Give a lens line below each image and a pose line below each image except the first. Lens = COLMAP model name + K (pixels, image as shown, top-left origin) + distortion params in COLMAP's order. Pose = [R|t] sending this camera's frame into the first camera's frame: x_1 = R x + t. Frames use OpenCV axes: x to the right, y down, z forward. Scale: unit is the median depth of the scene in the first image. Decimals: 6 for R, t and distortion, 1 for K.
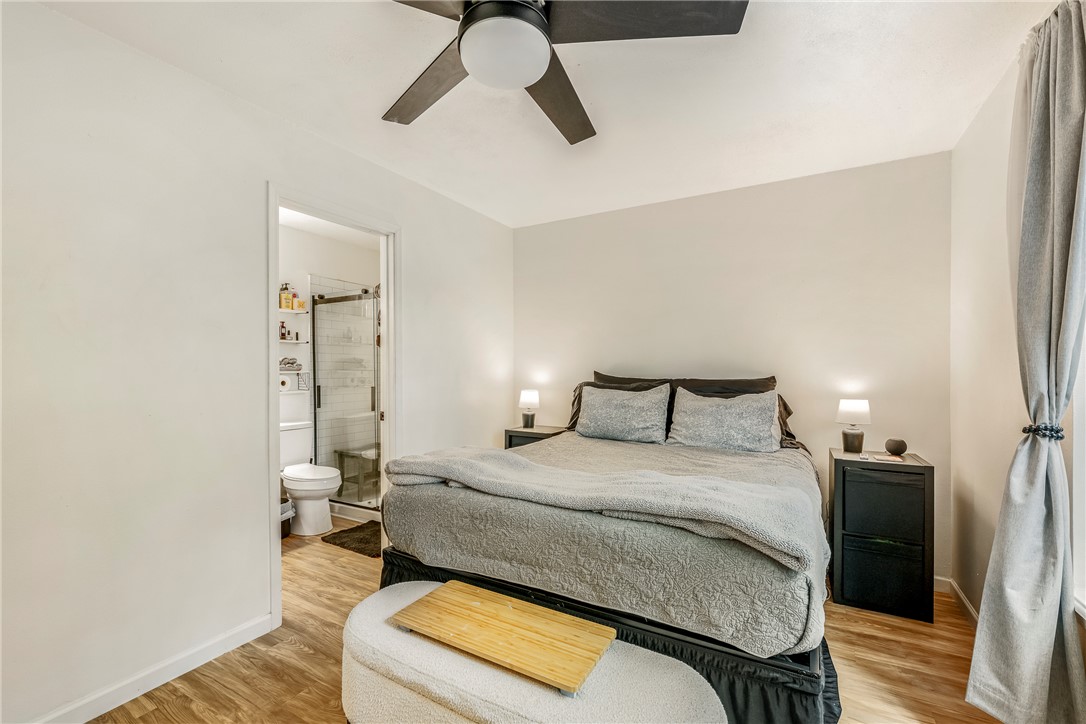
lens RADIAL K [[460.4, 0, 539.4], [0, 460.4, 370.1], [0, 0, 1]] dist [-0.001214, -0.000060]
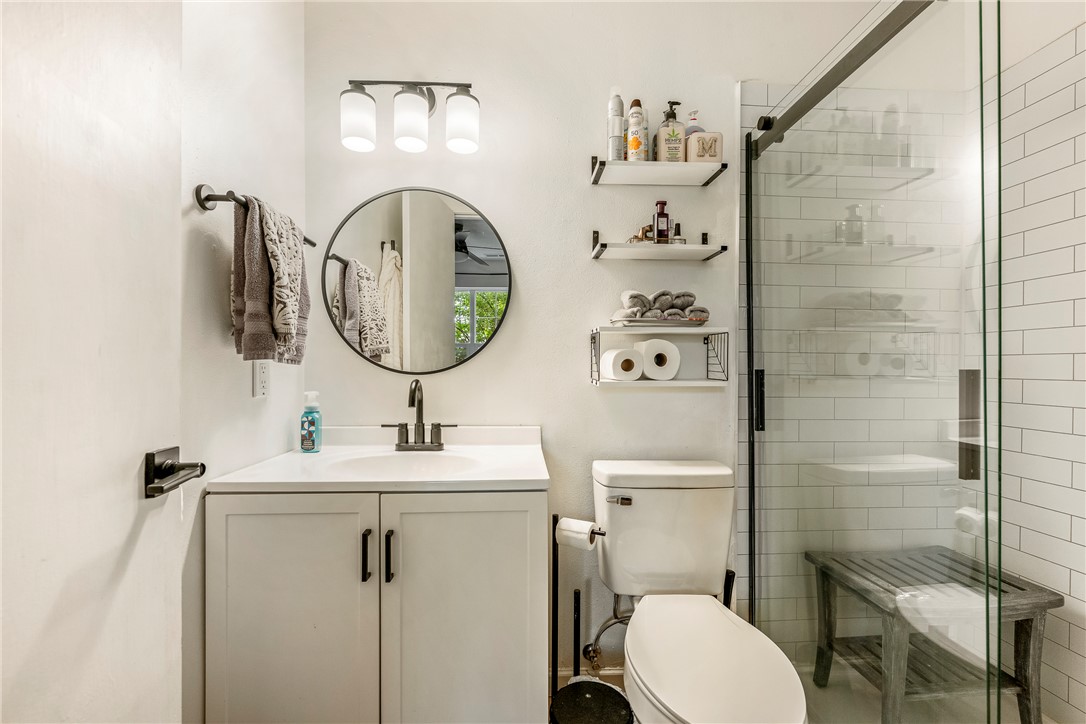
lens RADIAL K [[460.4, 0, 539.4], [0, 460.4, 370.1], [0, 0, 1]] dist [-0.001214, -0.000060]
pose [[0.551509, 0.003244, -0.834163, -0.274096], [-0.005699, 0.999984, 0.000121, 0.035088], [0.834150, 0.004687, 0.551518, 0.659370]]
